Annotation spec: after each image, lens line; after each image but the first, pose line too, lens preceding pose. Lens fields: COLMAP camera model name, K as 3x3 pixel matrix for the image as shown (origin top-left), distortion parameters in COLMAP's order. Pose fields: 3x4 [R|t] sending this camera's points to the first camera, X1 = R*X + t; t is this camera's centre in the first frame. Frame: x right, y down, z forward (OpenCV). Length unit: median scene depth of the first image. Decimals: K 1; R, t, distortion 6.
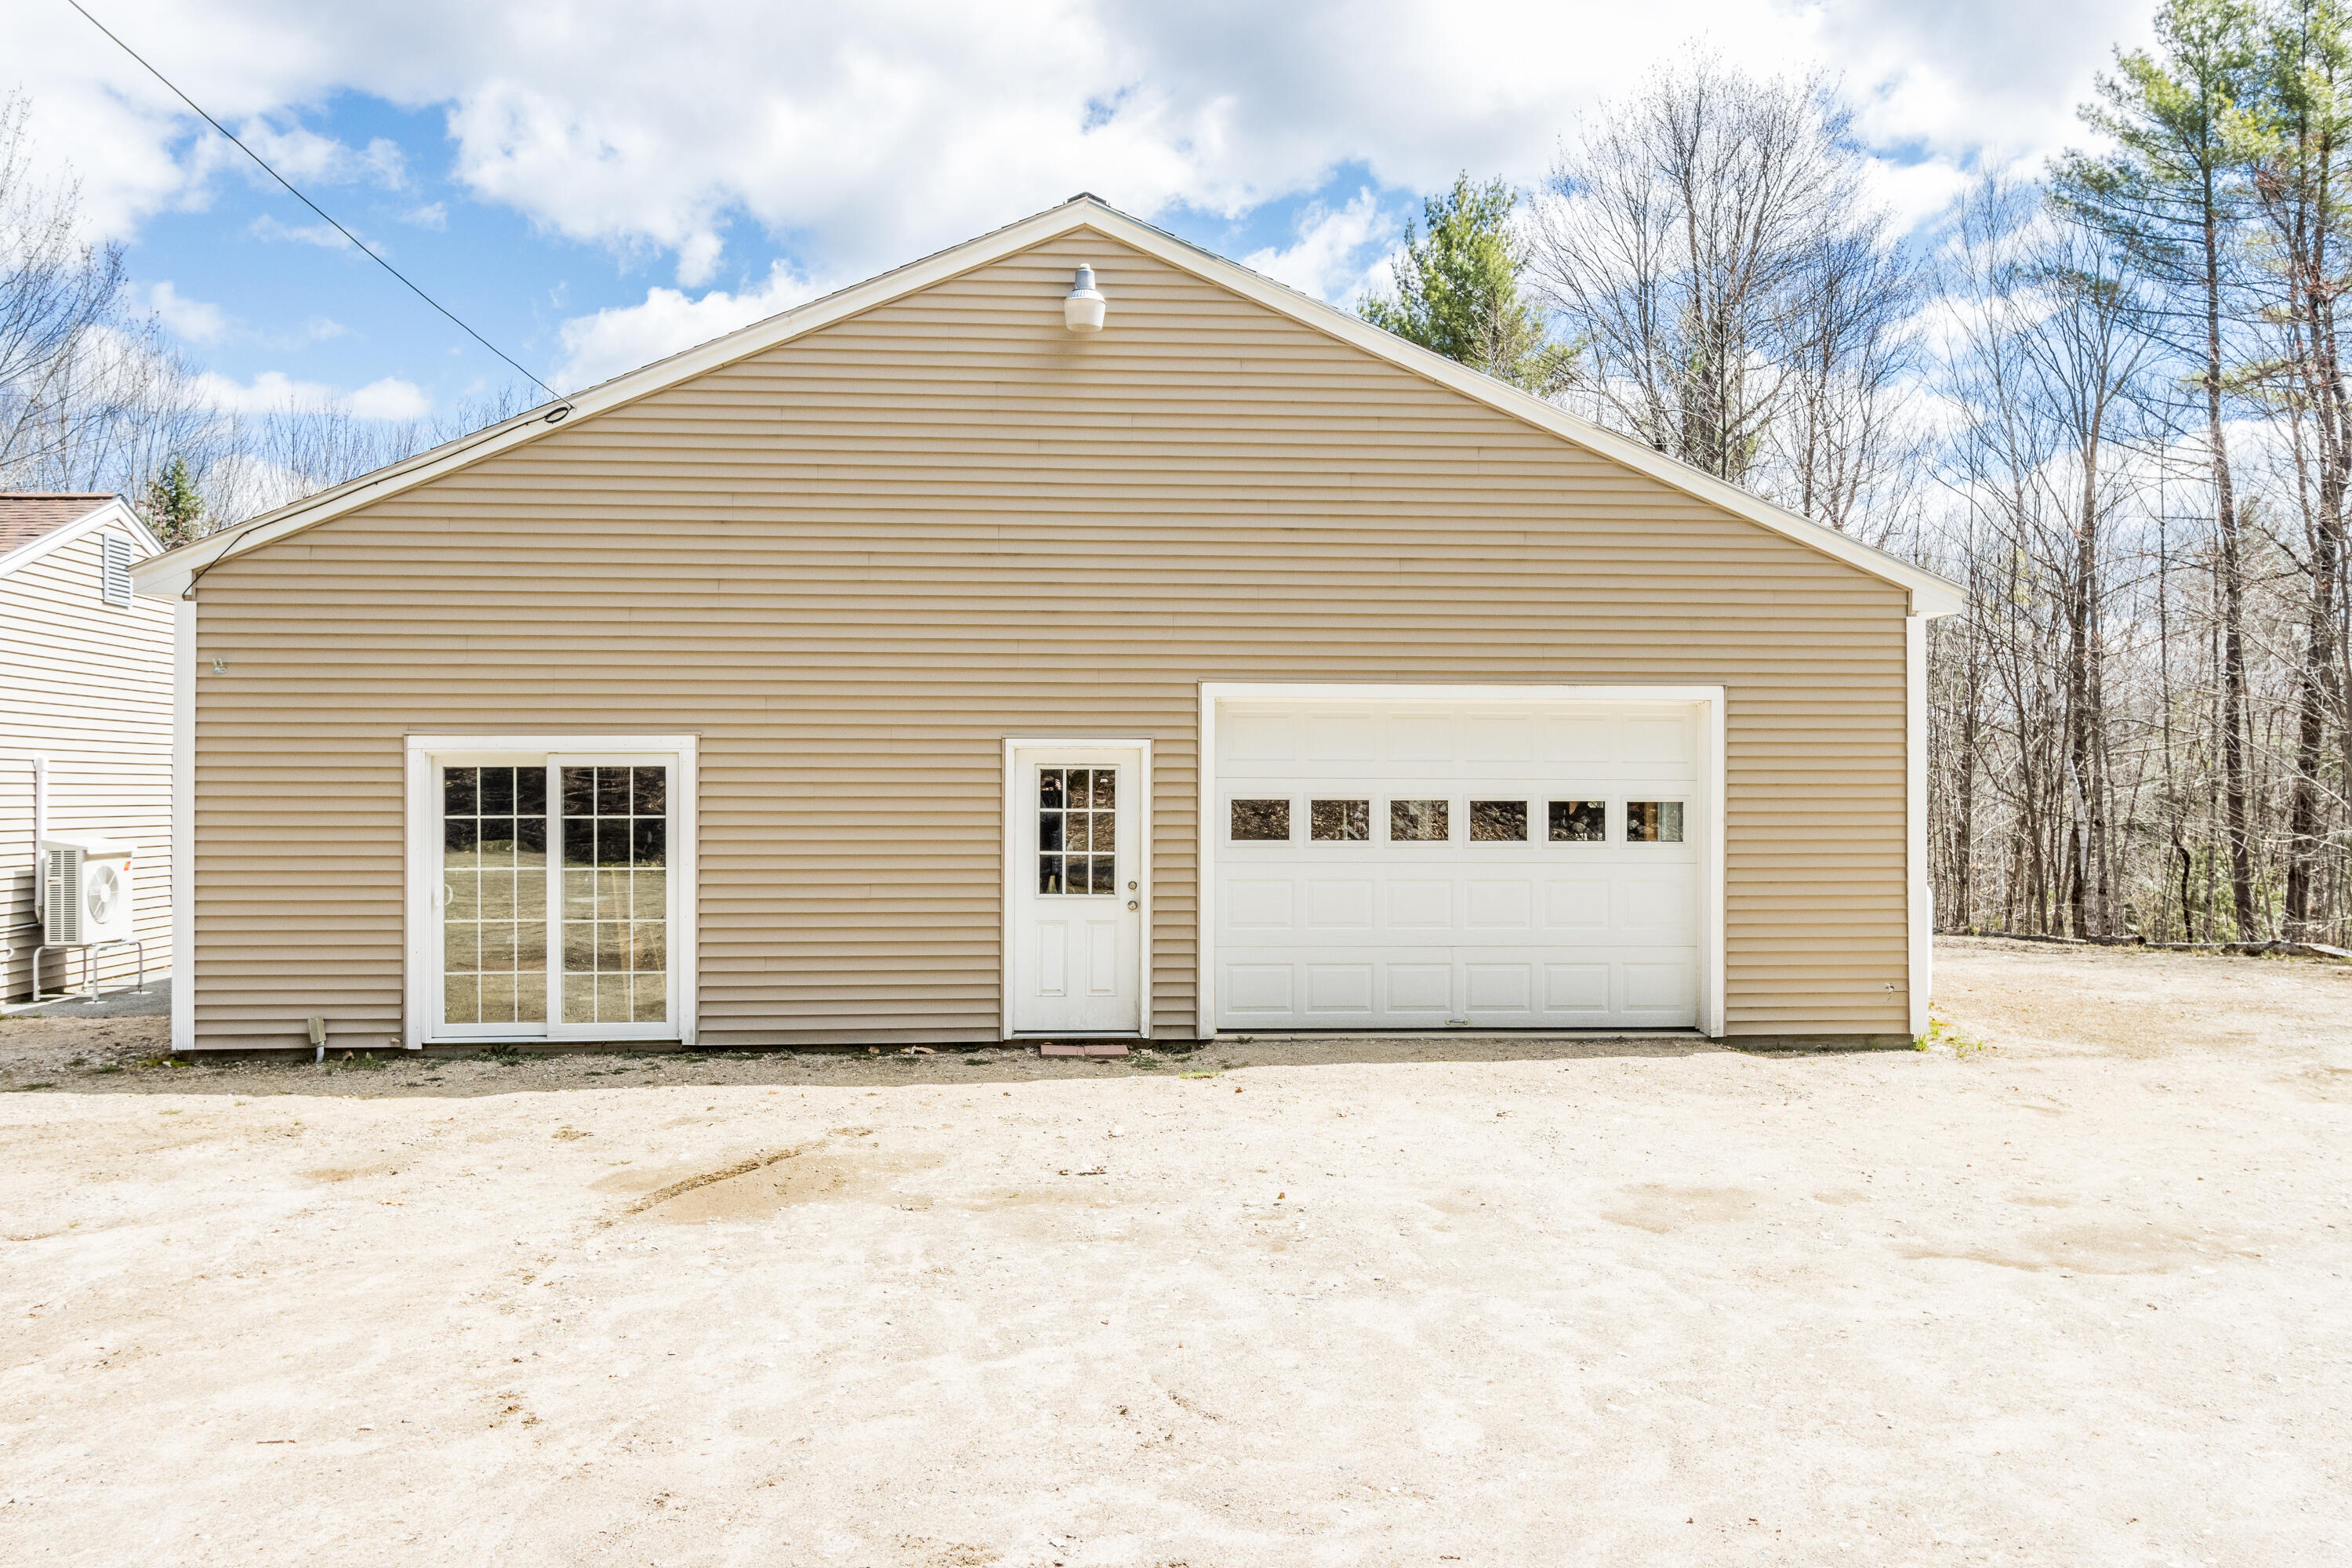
lens RADIAL K [[1846.9, 0, 1176.0], [0, 1846.9, 784.0], [0, 0, 1]] dist [0.001253, -0.005503]
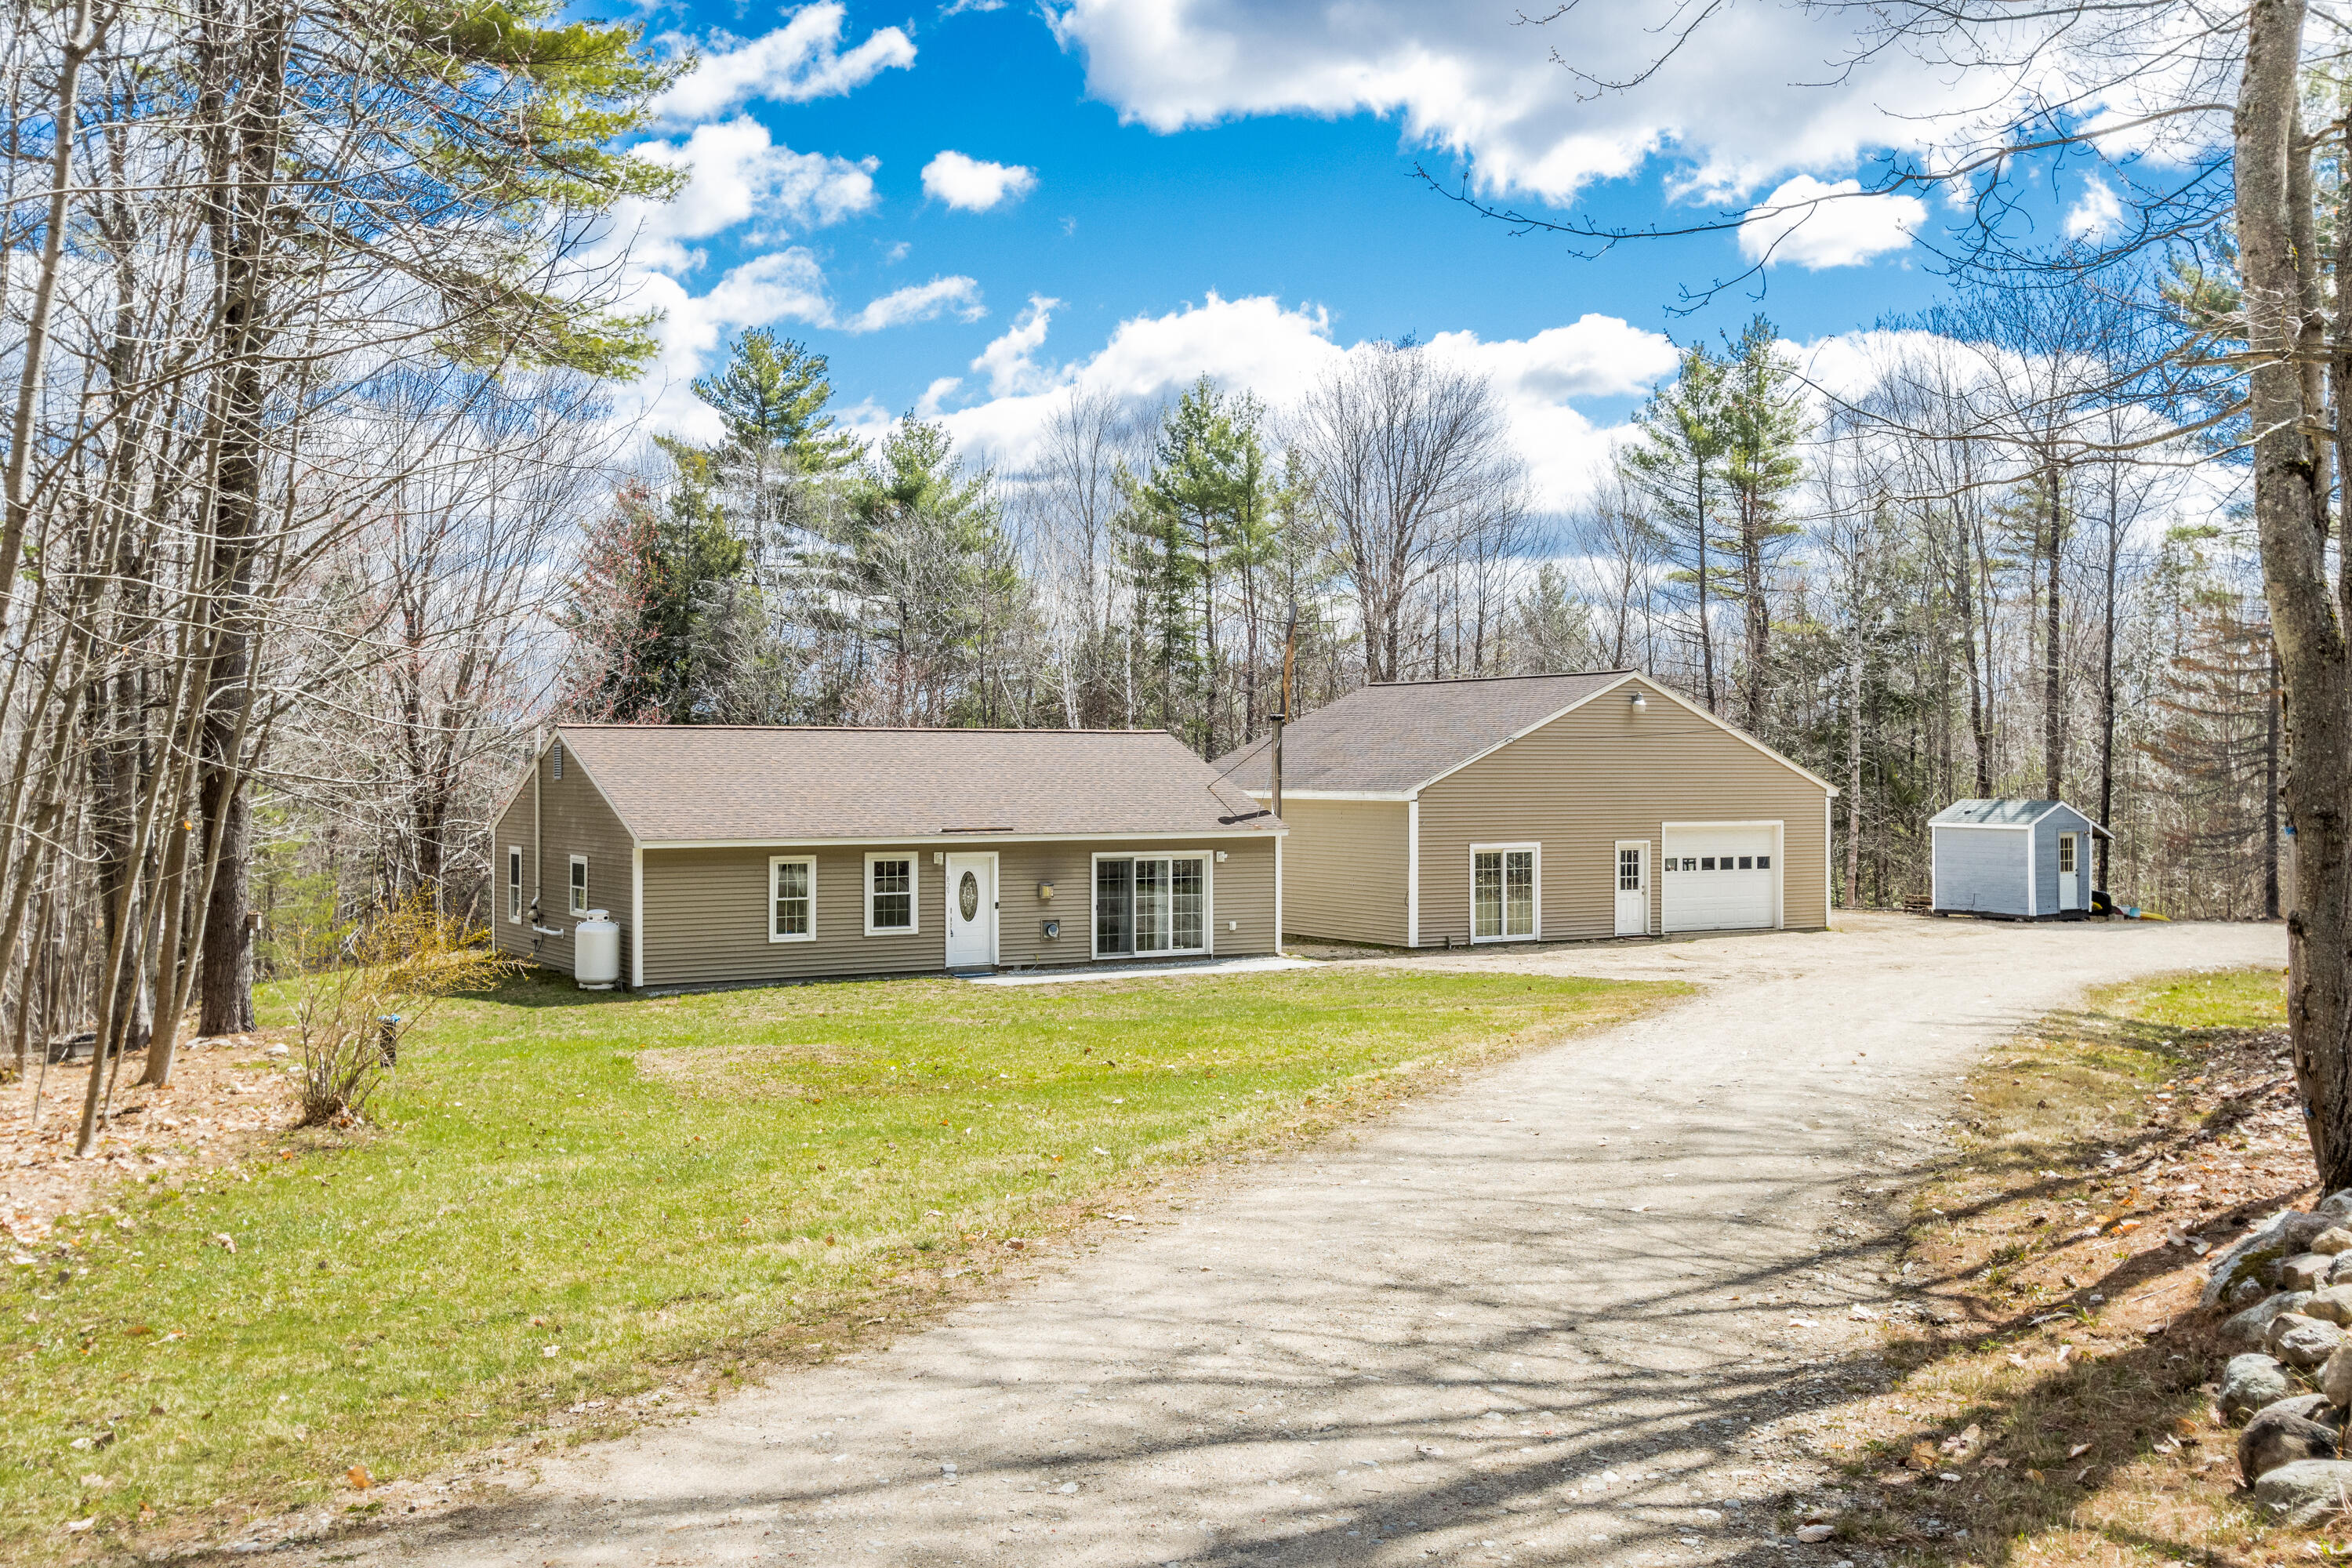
lens RADIAL K [[2269.5, 0, 1176.0], [0, 2269.5, 784.0], [0, 0, 1]] dist [0.005384, 0.006073]
pose [[0.898884, -0.004556, 0.438163, -2.444672], [0.000021, 0.999946, 0.010355, -0.161004], [-0.438187, -0.009298, 0.898836, -2.132775]]
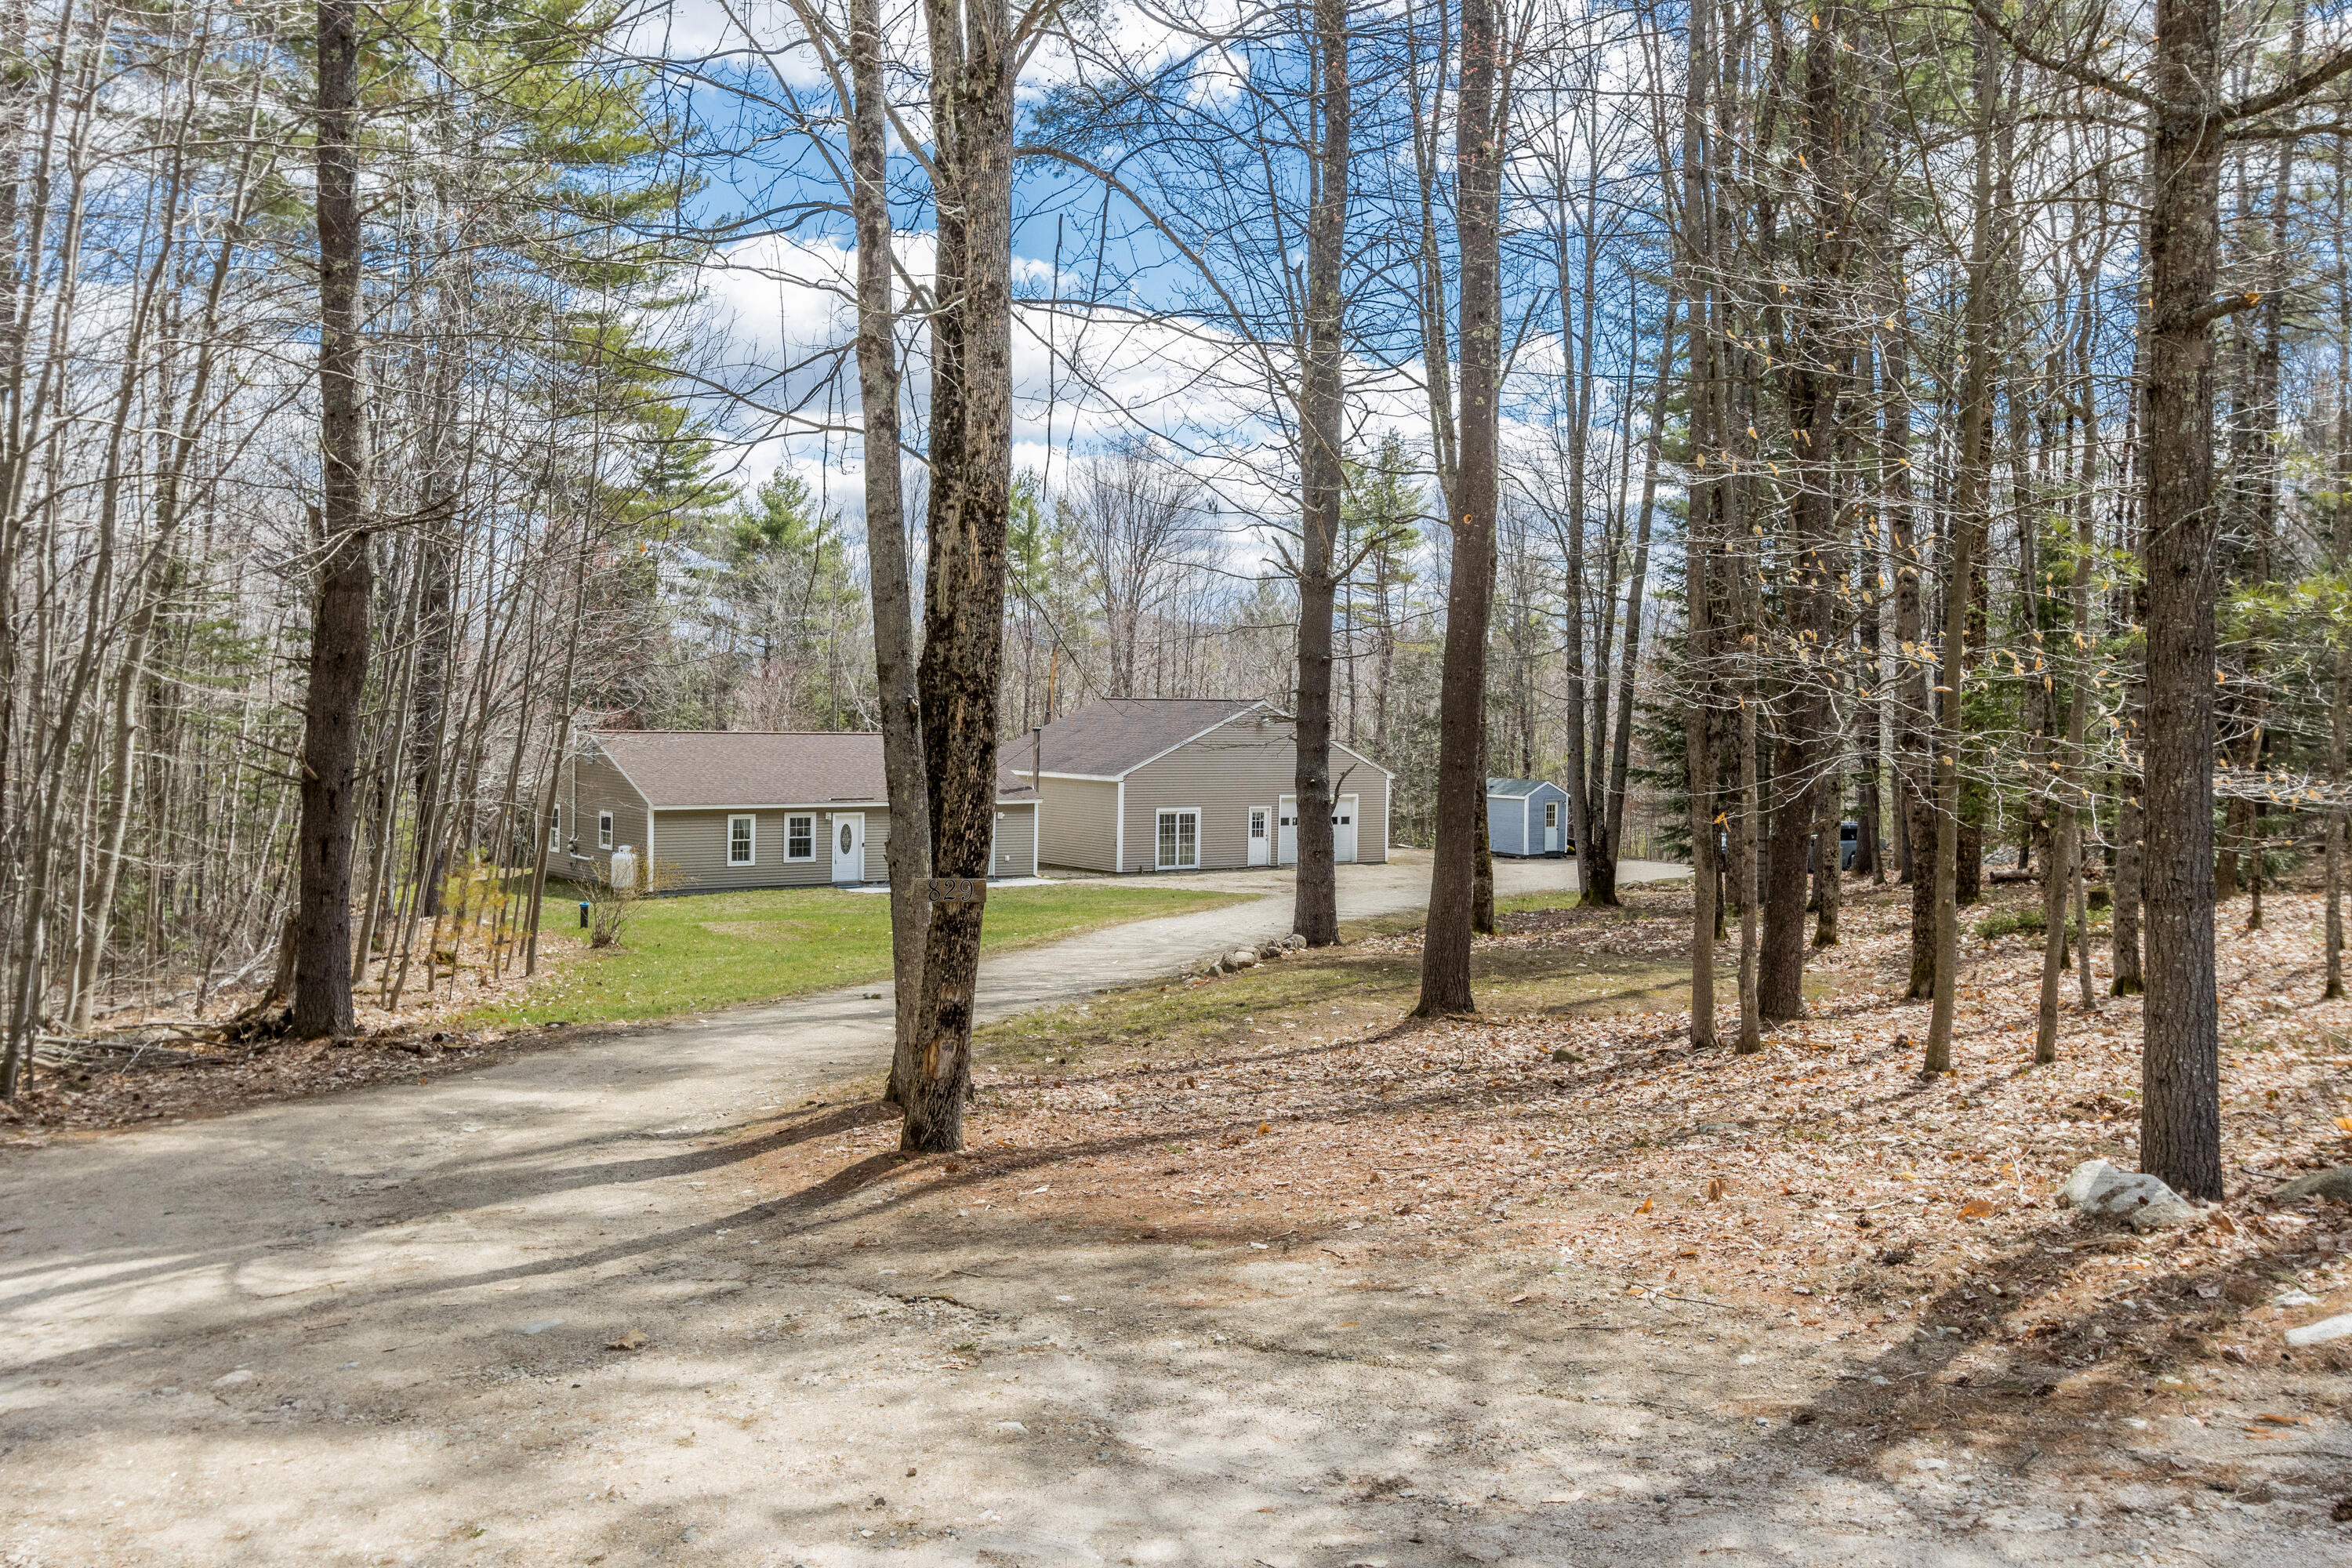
lens RADIAL K [[2022.8, 0, 1176.0], [0, 2022.8, 784.0], [0, 0, 1]] dist [0.007039, 0.001399]
pose [[0.850771, -0.006184, 0.525500, -3.140026], [-0.017991, 0.999002, 0.040884, -0.306869], [-0.525228, -0.044237, 0.849811, -3.555768]]
